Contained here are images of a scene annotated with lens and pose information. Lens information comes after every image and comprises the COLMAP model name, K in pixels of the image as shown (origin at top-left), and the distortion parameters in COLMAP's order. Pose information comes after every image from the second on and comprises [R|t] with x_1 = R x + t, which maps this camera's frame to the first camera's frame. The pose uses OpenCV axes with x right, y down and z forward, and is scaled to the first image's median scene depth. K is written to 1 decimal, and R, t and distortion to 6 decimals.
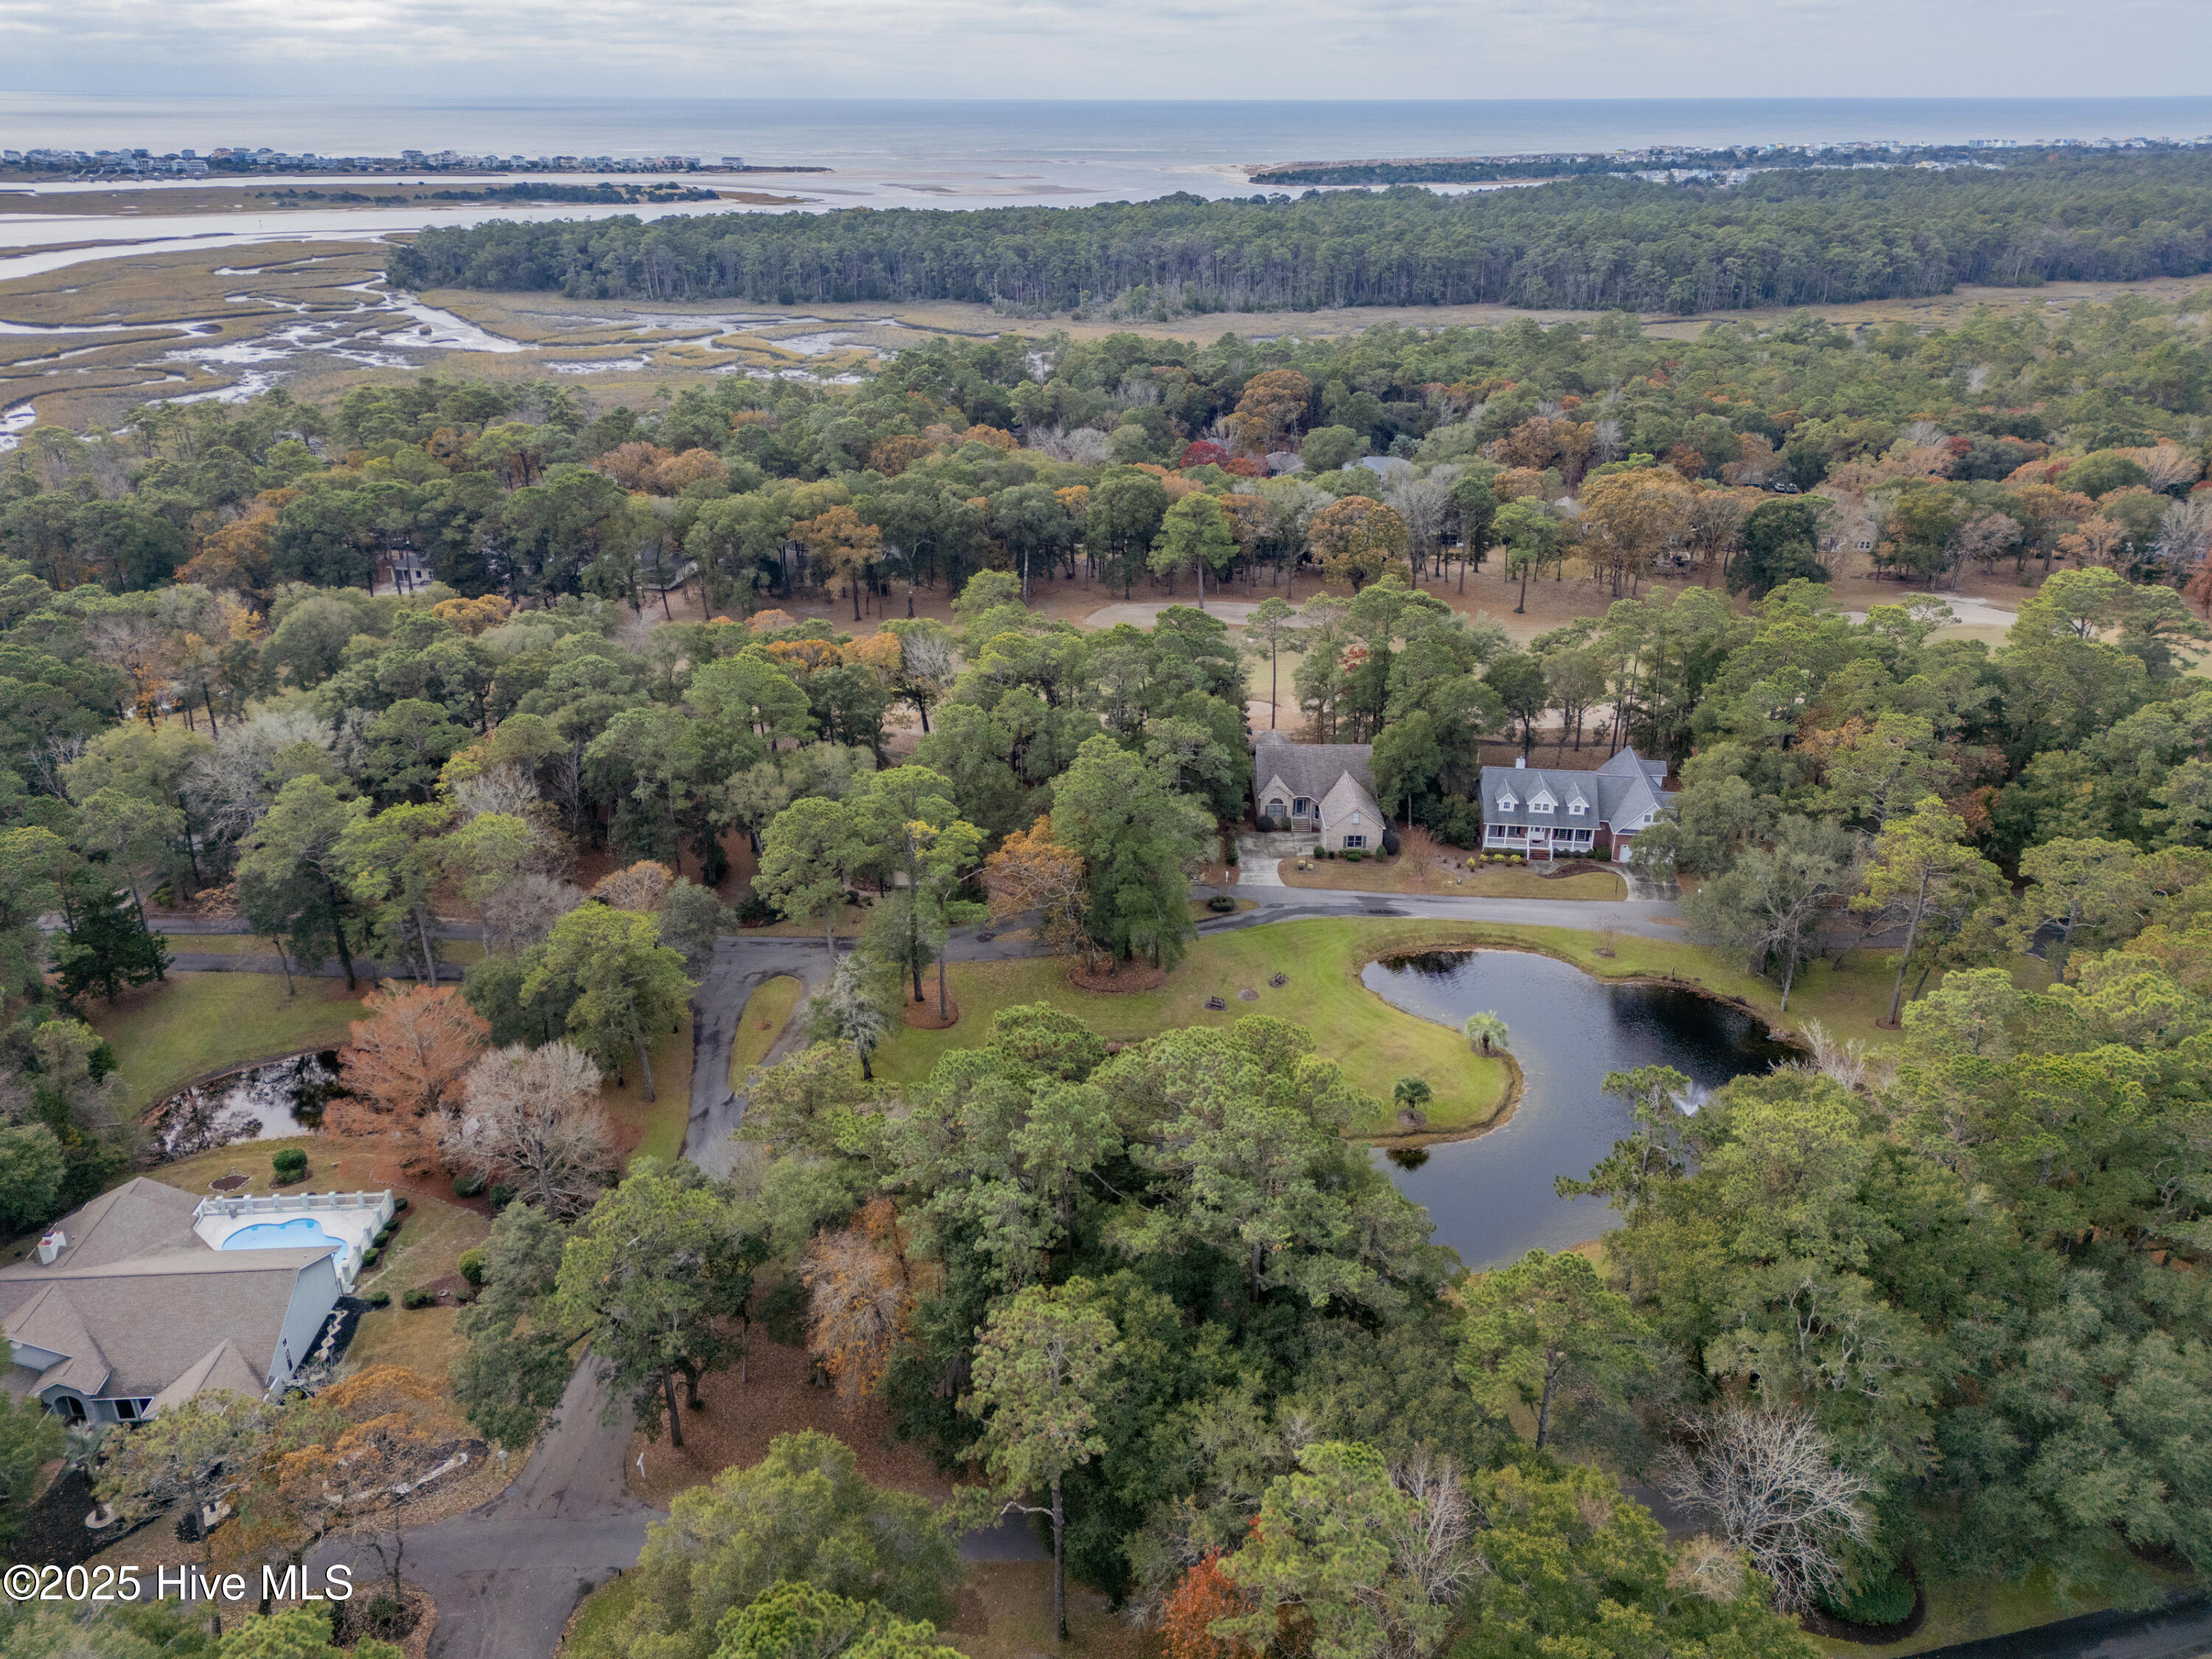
lens RADIAL K [[1624.9, 0, 1095.7], [0, 1624.9, 816.2], [0, 0, 1]] dist [0.088318, -0.074646]
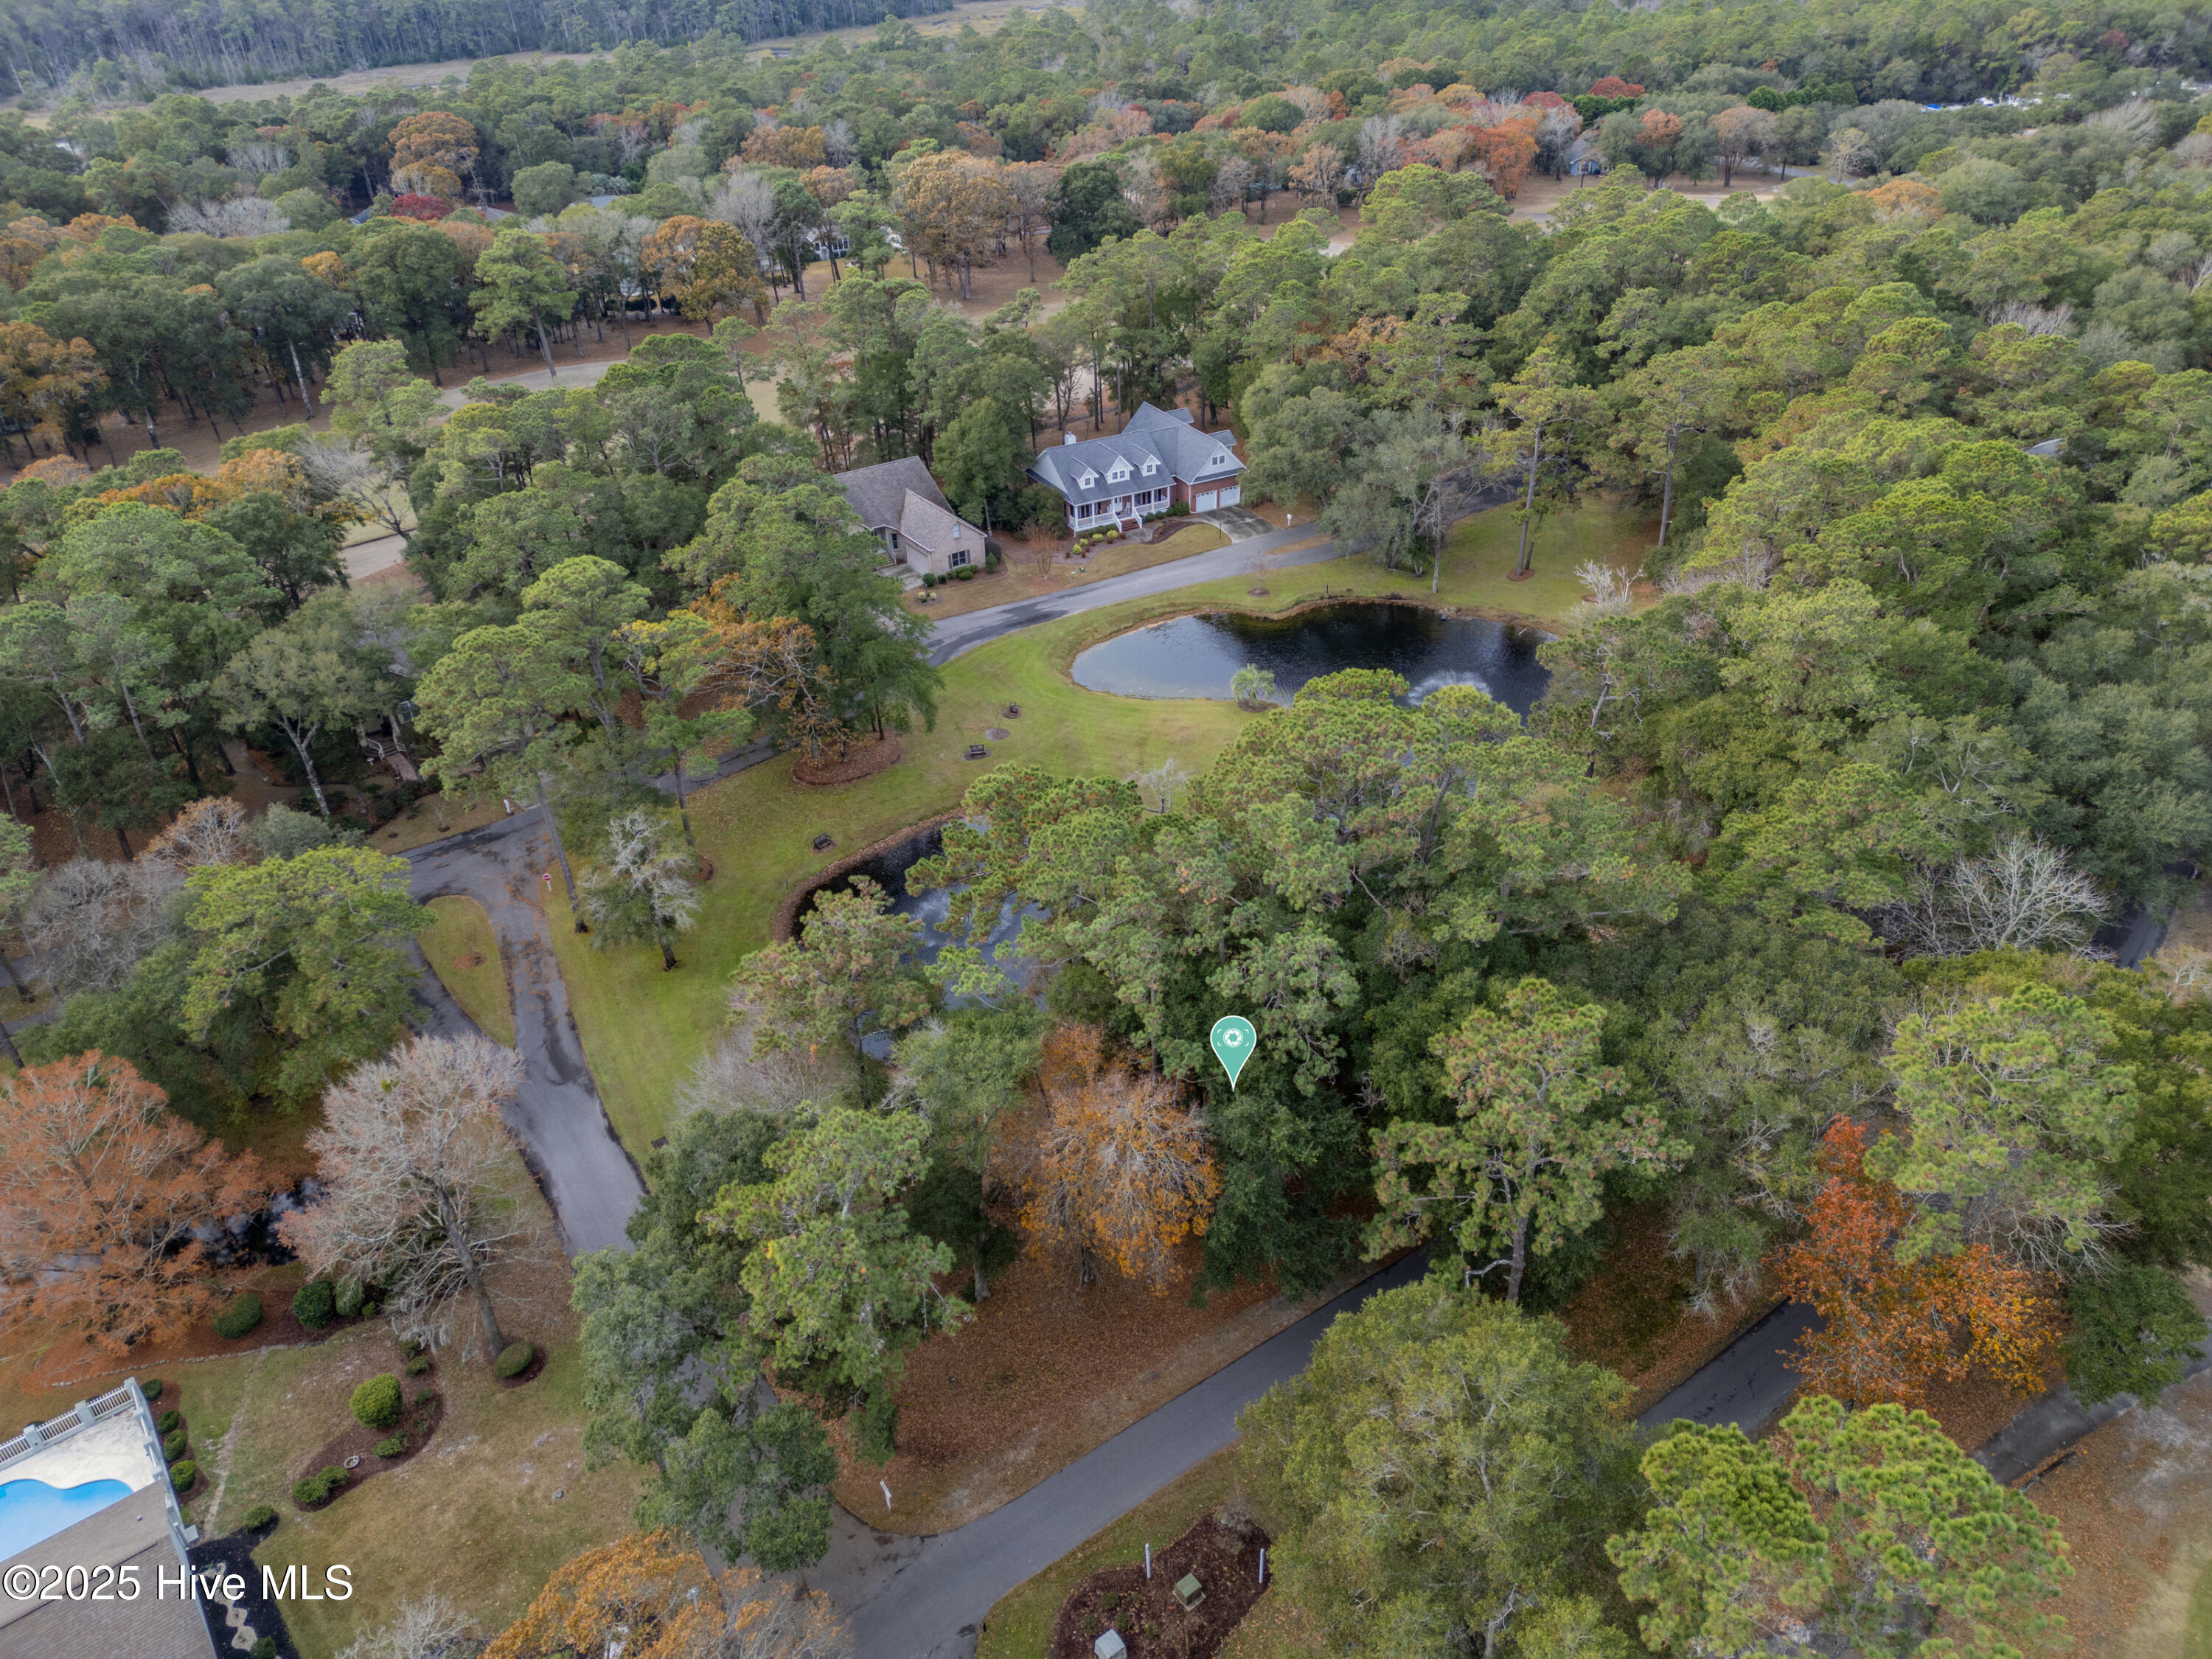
lens RADIAL K [[1542.9, 0, 1106.0], [0, 1542.9, 829.5], [0, 0, 1]] dist [0.078917, -0.074472]
pose [[0.815325, -0.326352, 0.478267, -0.135896], [0.255859, 0.944067, 0.208022, -0.000240], [-0.519405, -0.047237, 0.853222, 0.120897]]
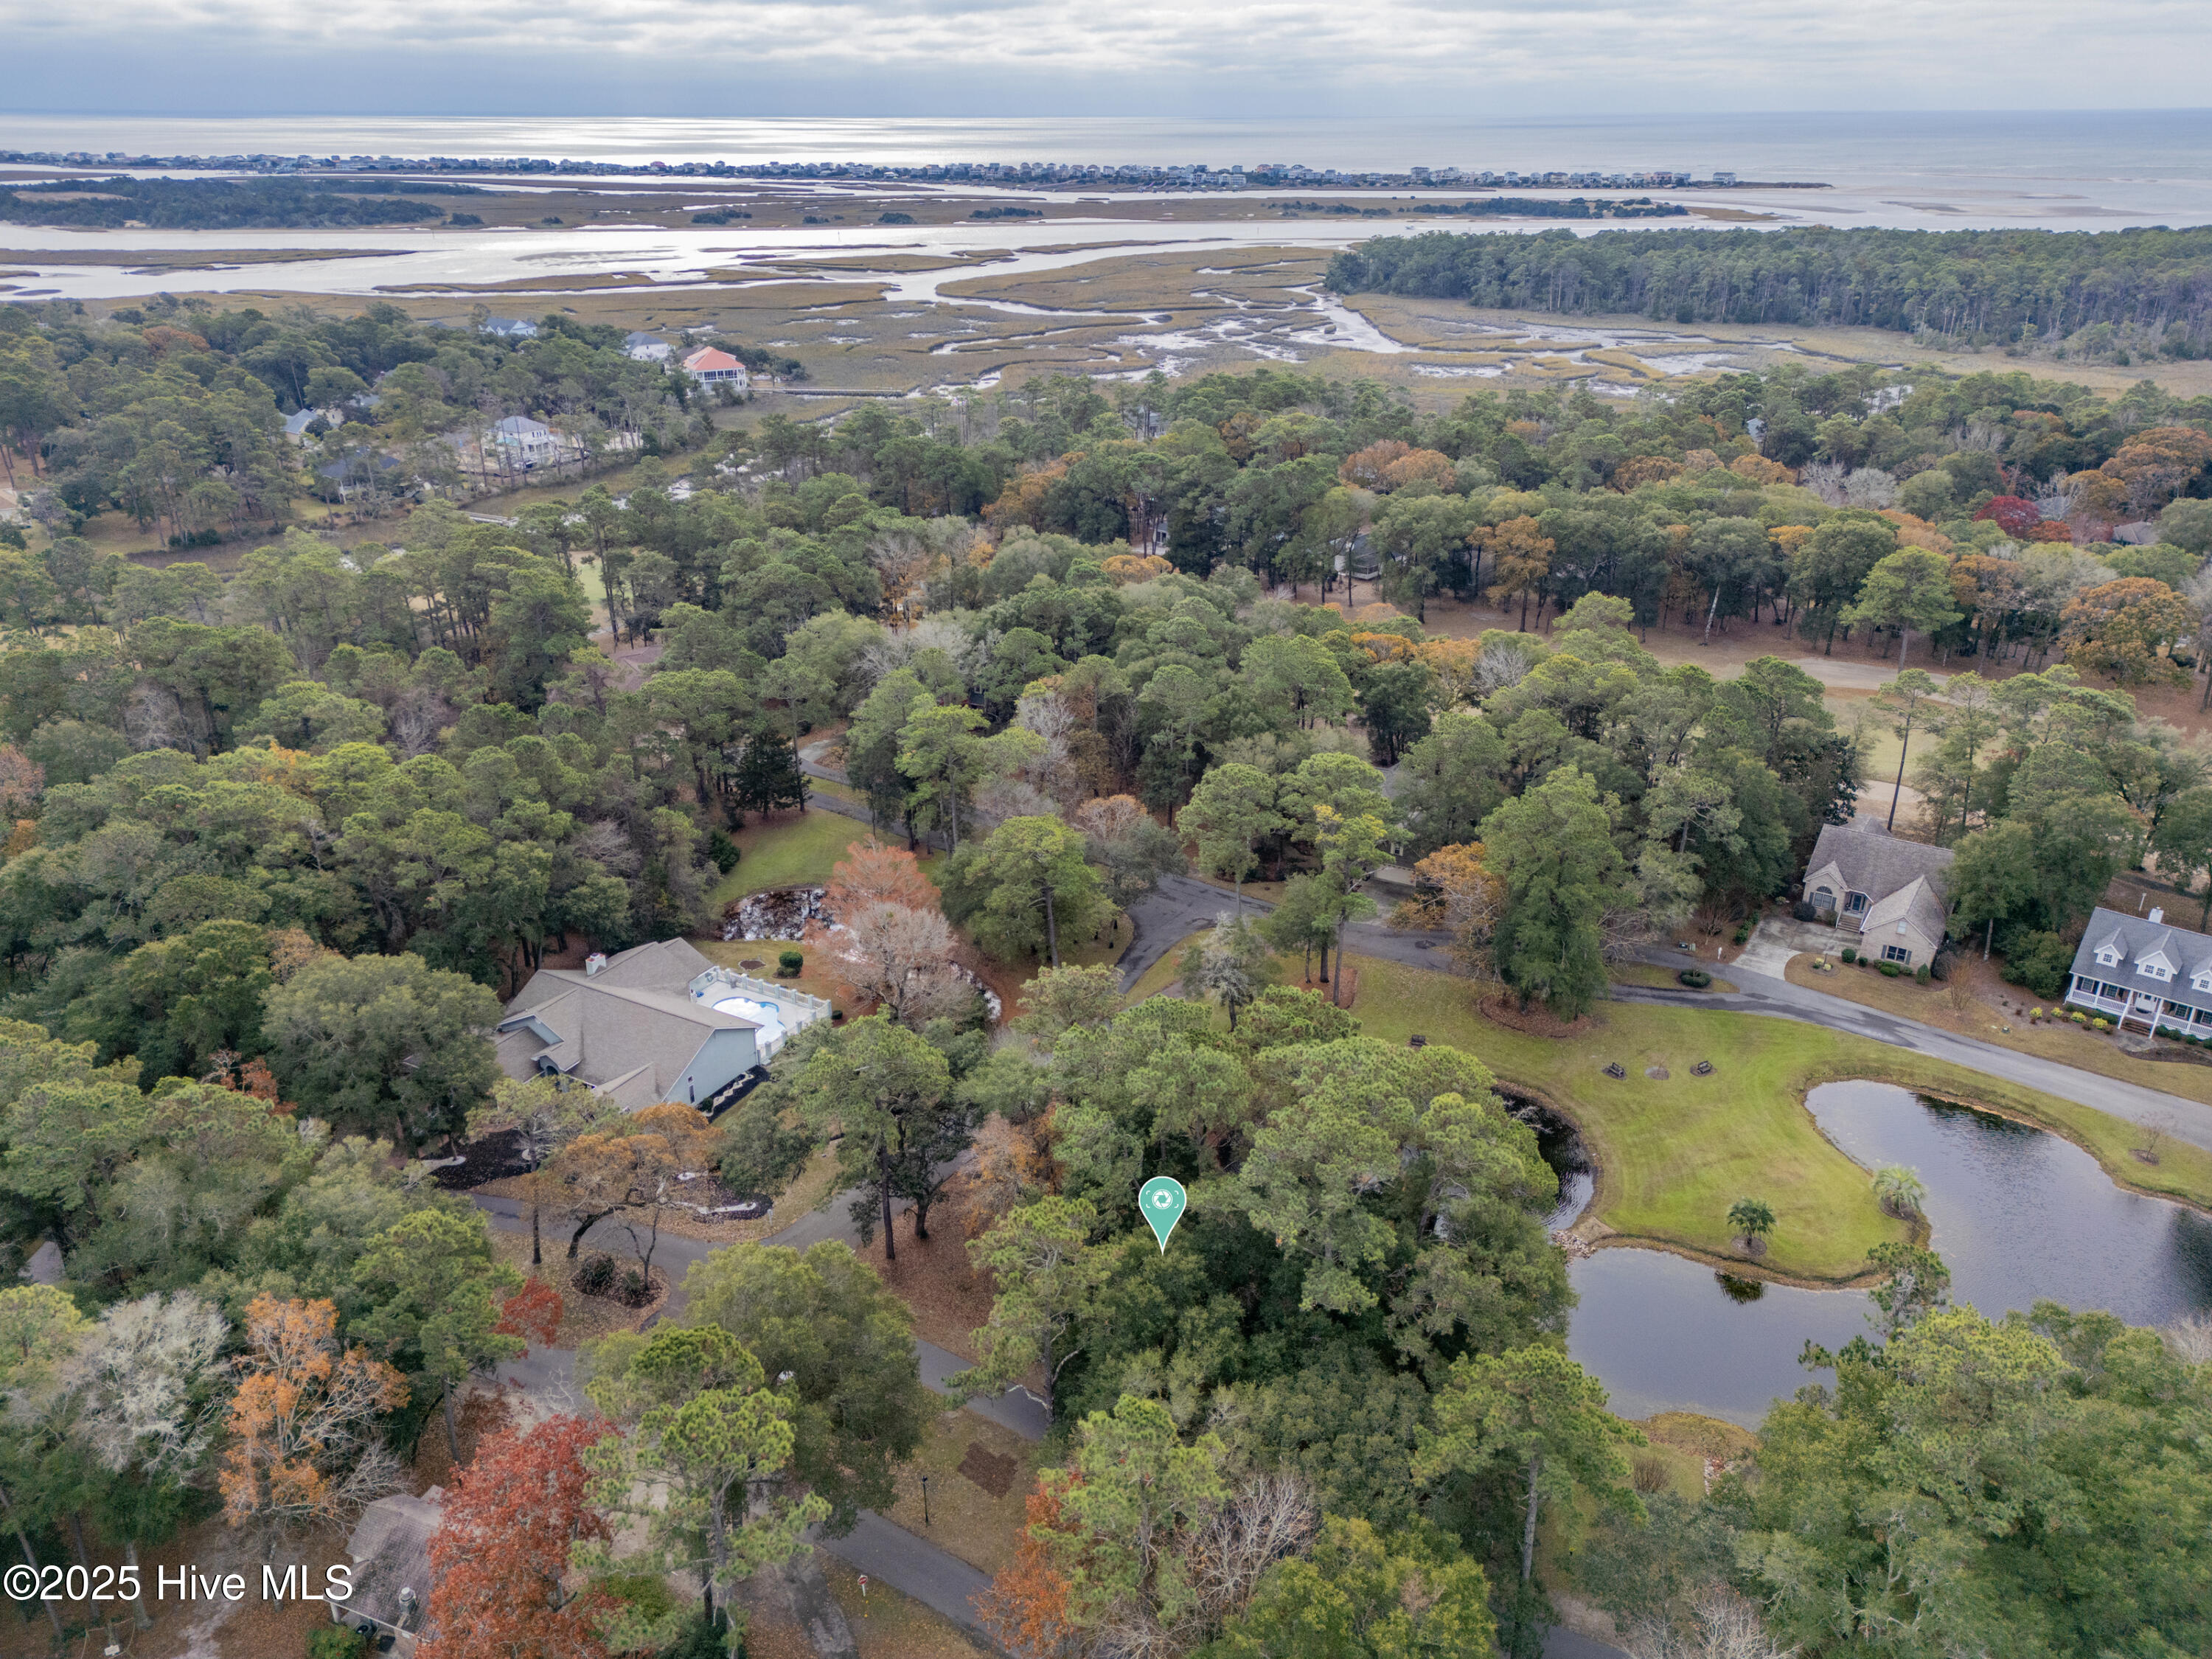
lens RADIAL K [[1605.1, 0, 1106.0], [0, 1605.1, 829.5], [0, 0, 1]] dist [0.078107, -0.071352]
pose [[0.844811, 0.217307, -0.488950, 0.121978], [-0.215742, 0.974582, 0.060379, -0.006092], [0.489642, 0.054478, 0.870220, 0.018471]]
